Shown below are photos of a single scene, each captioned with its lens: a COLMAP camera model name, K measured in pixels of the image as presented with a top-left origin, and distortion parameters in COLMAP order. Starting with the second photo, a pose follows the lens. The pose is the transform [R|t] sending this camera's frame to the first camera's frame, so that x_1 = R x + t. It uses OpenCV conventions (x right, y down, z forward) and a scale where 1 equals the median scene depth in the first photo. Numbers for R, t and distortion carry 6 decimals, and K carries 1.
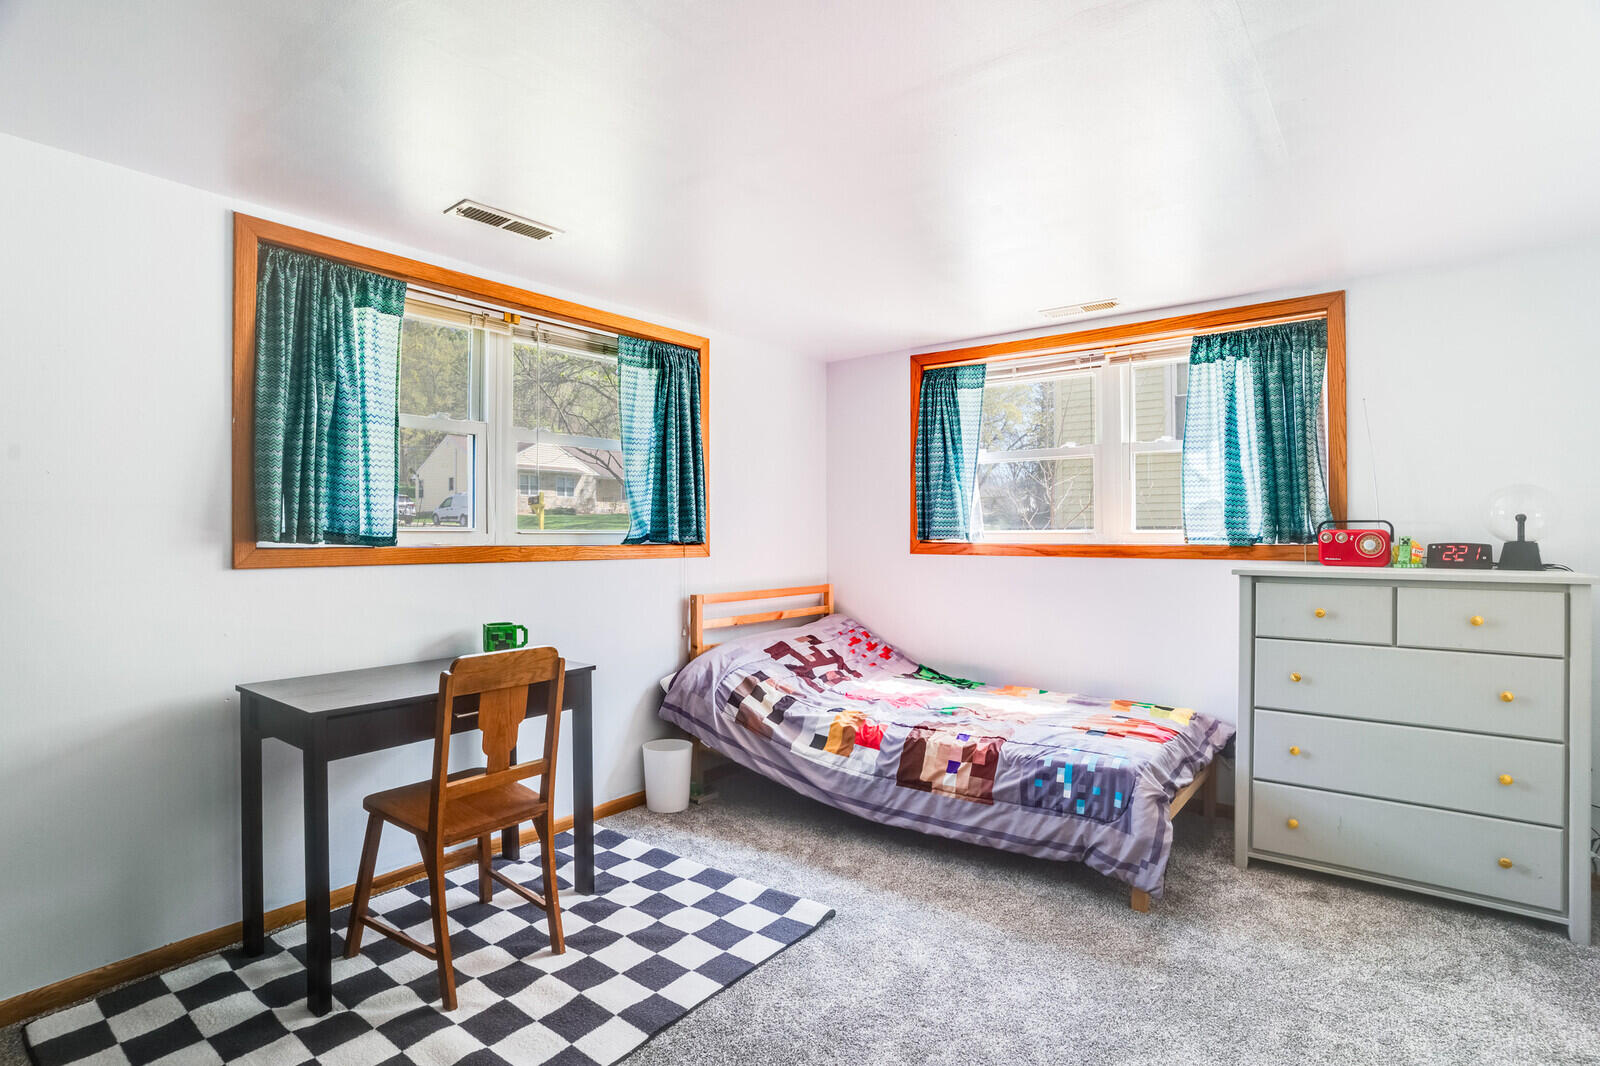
lens RADIAL K [[795.0, 0, 792.3], [0, 795.0, 539.9], [0, 0, 1]] dist [-0.070869, 0.032849]
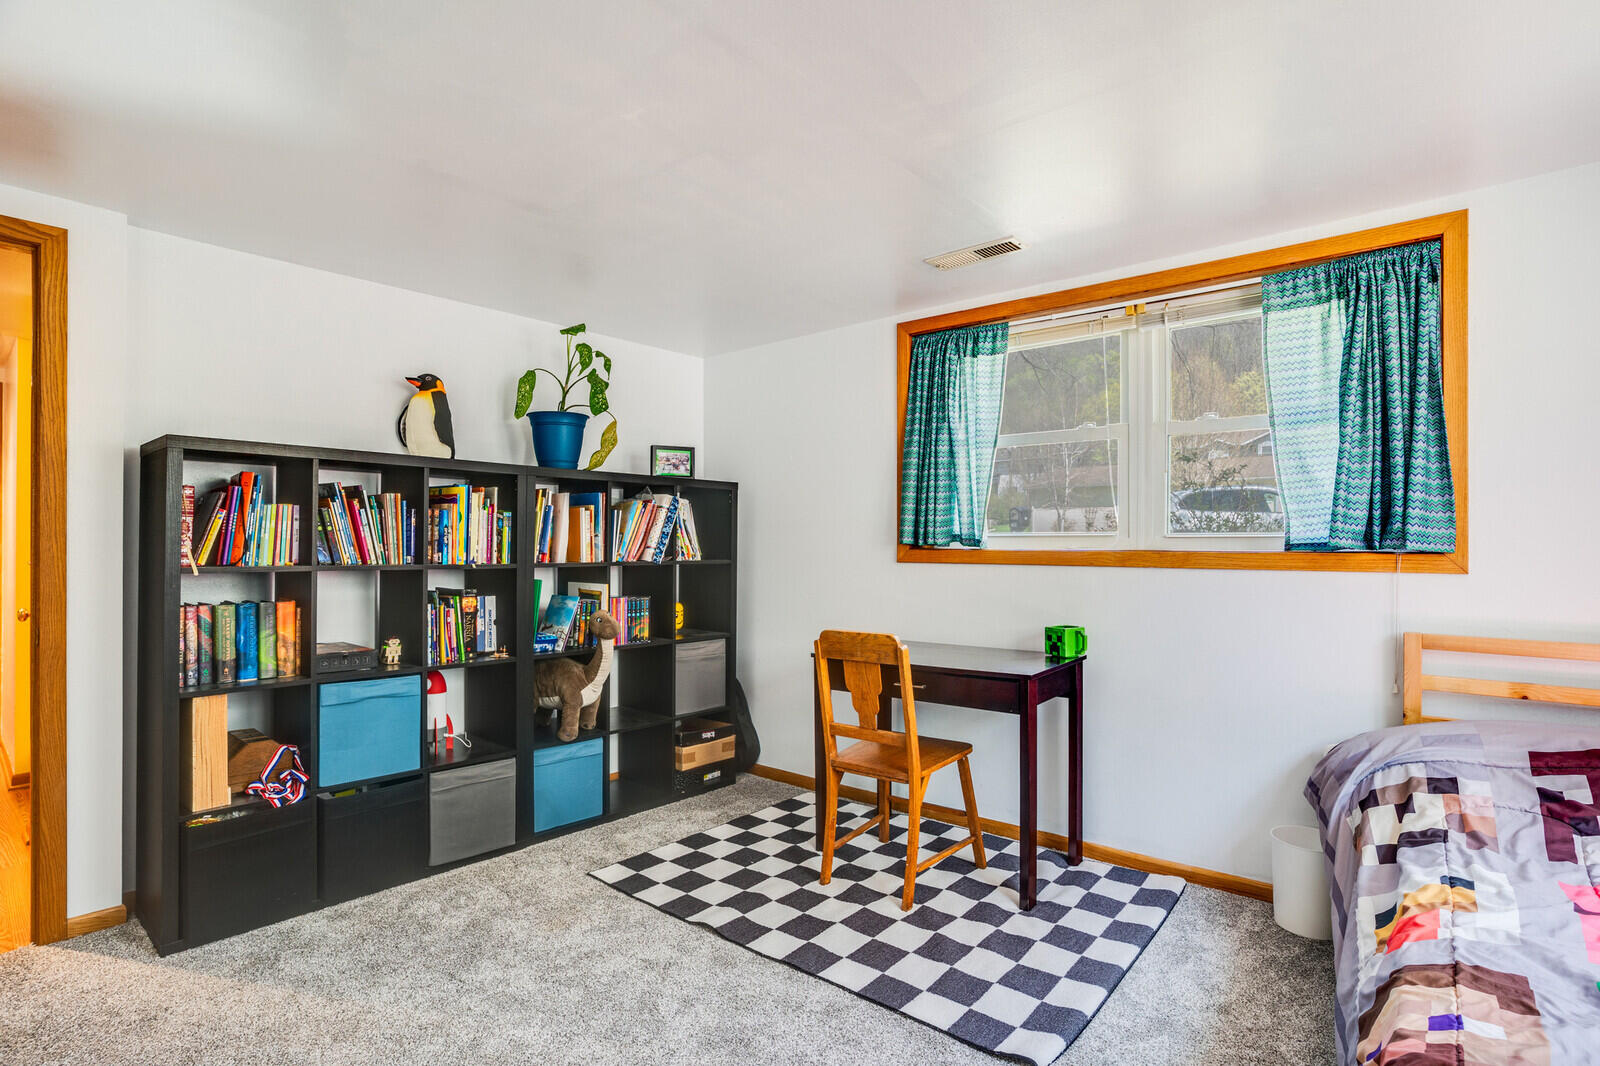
lens RADIAL K [[795.0, 0, 792.3], [0, 795.0, 539.9], [0, 0, 1]] dist [-0.070869, 0.032849]
pose [[-0.043282, -0.000510, -0.999063, 0.708519], [-0.004799, 0.999988, -0.000303, -0.002757], [0.999051, 0.004781, -0.043284, 0.744314]]
